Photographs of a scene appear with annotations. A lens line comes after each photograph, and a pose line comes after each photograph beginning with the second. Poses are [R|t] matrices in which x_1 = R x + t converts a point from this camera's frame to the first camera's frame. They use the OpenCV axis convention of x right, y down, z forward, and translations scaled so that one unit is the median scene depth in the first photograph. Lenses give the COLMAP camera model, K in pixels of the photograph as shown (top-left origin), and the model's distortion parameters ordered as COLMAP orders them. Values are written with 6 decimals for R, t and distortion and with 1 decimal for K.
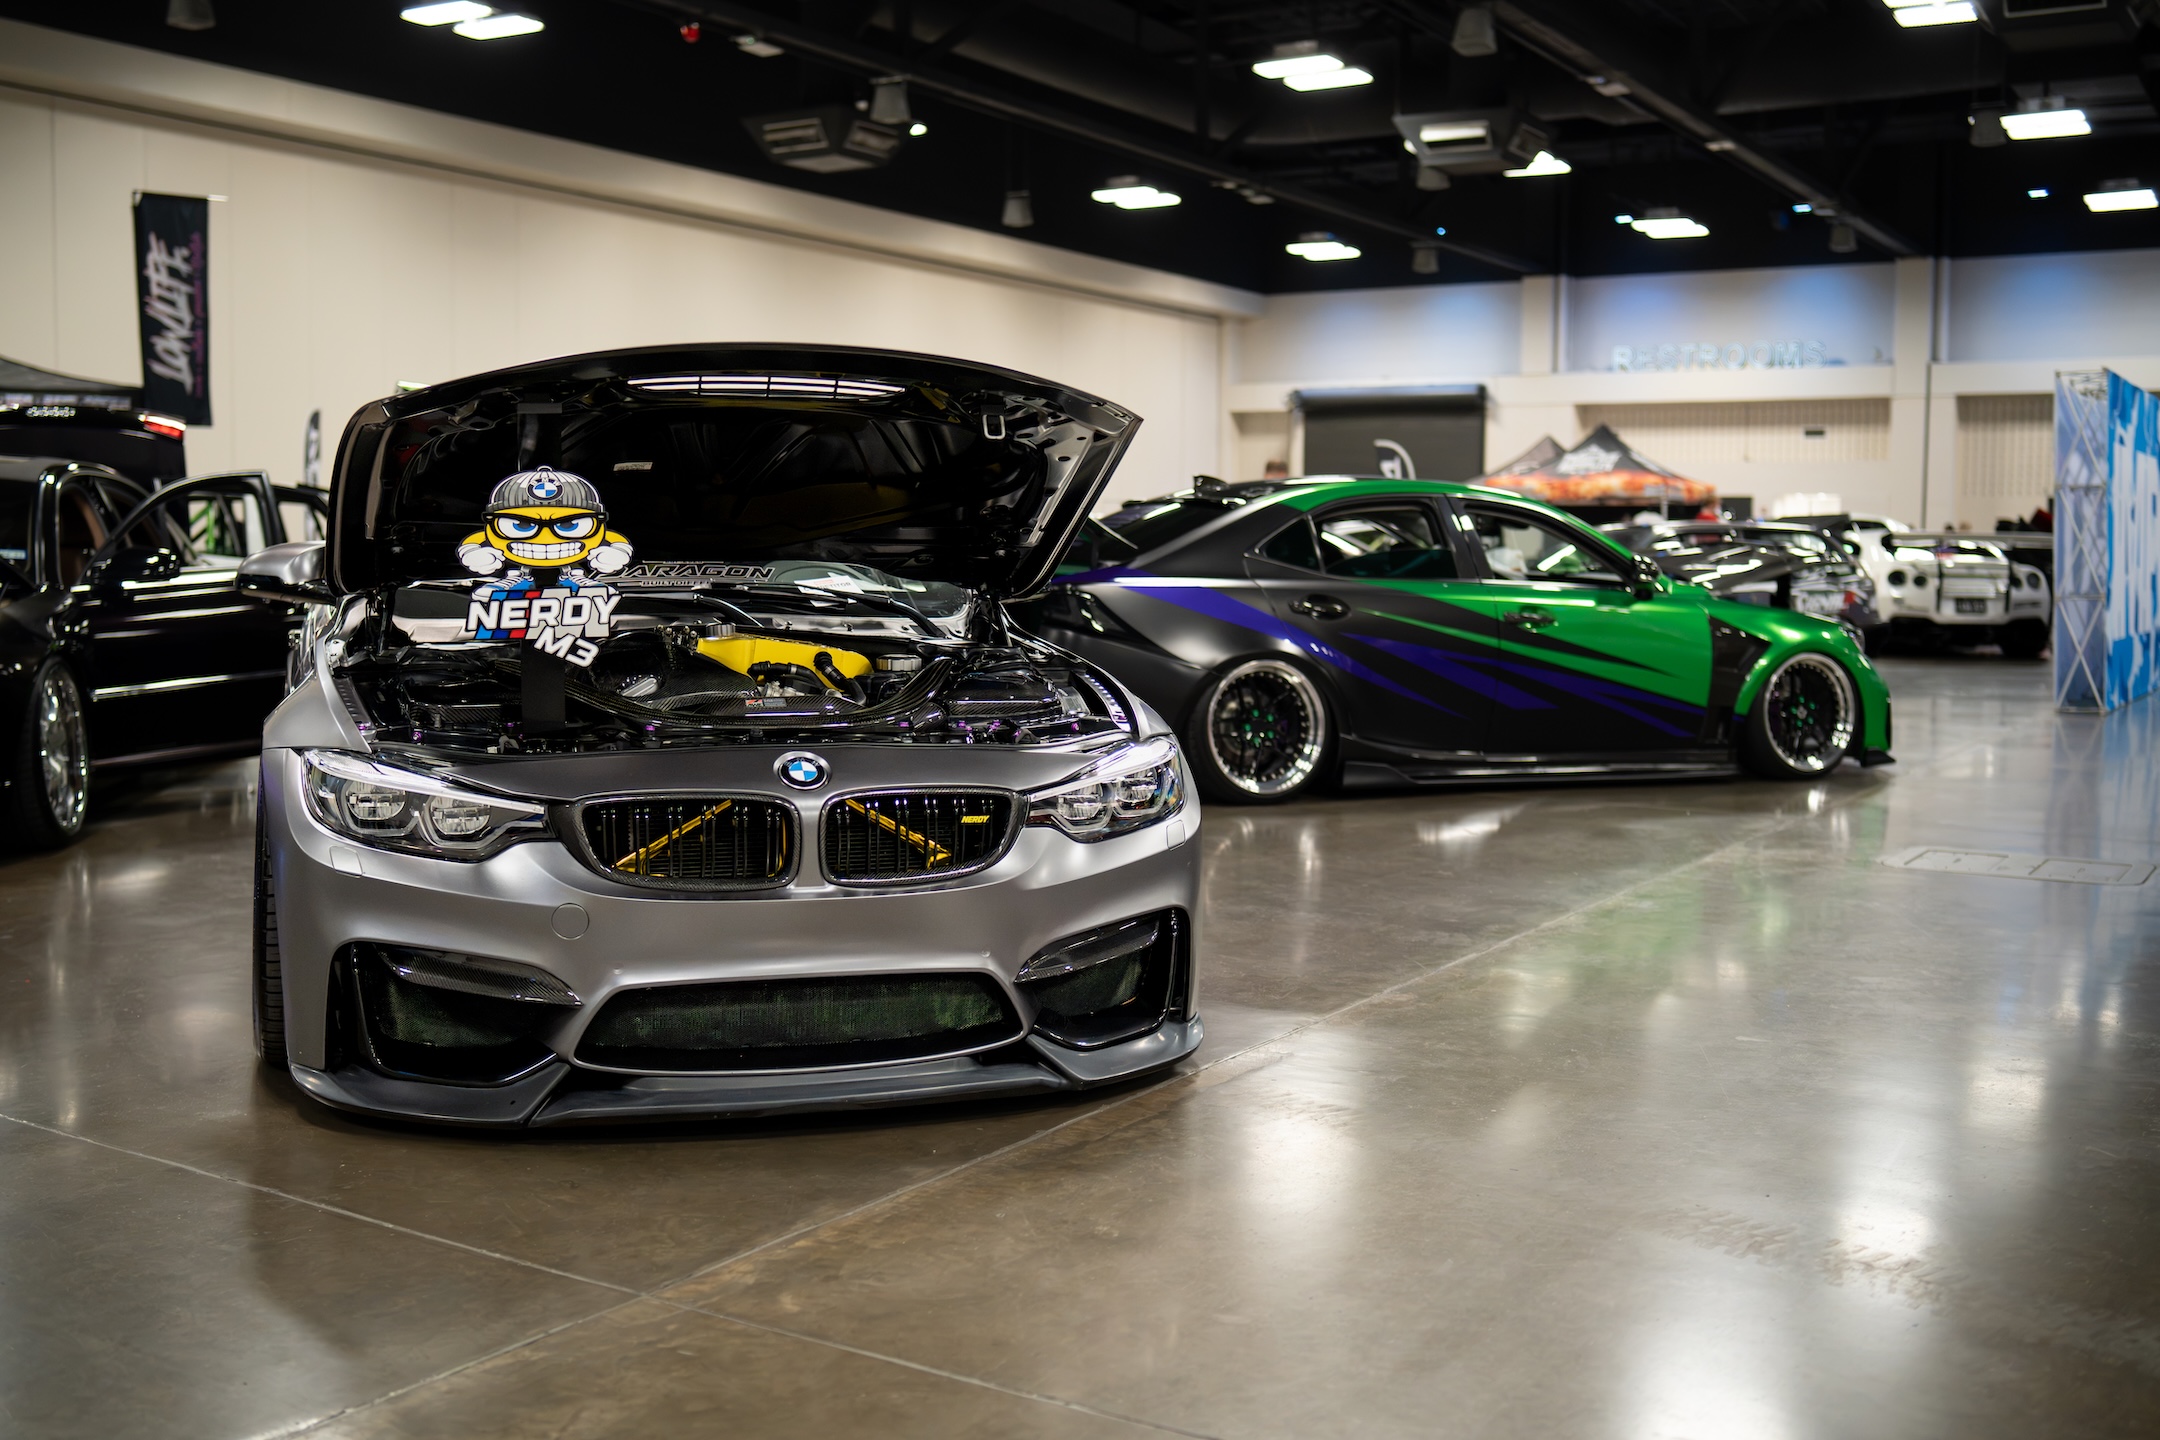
lens RADIAL K [[2177.0, 0, 1080.0], [0, 2177.0, 720.0], [0, 0, 1]] dist [-0.007077, 0.006033]
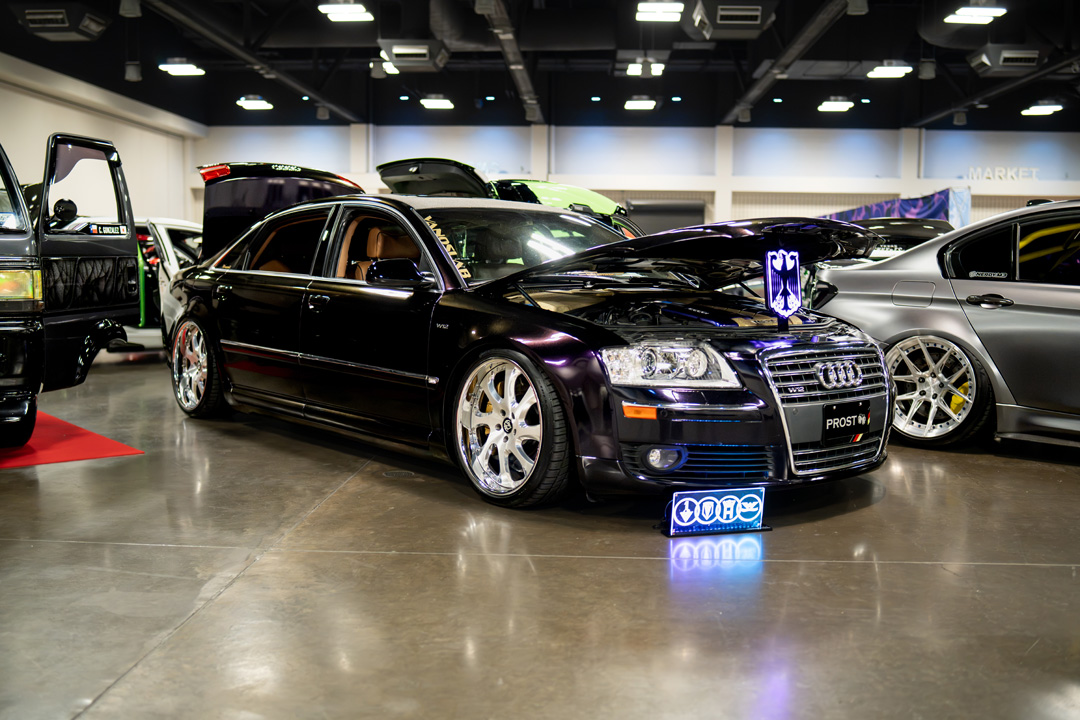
lens RADIAL K [[1064.9, 0, 540.0], [0, 1064.9, 360.0], [0, 0, 1]] dist [-0.002608, 0.018159]
pose [[0.875221, -0.053183, 0.480791, -0.173080], [0.045779, 0.998583, 0.027123, -0.006730], [-0.481552, -0.001728, 0.876416, 0.074240]]
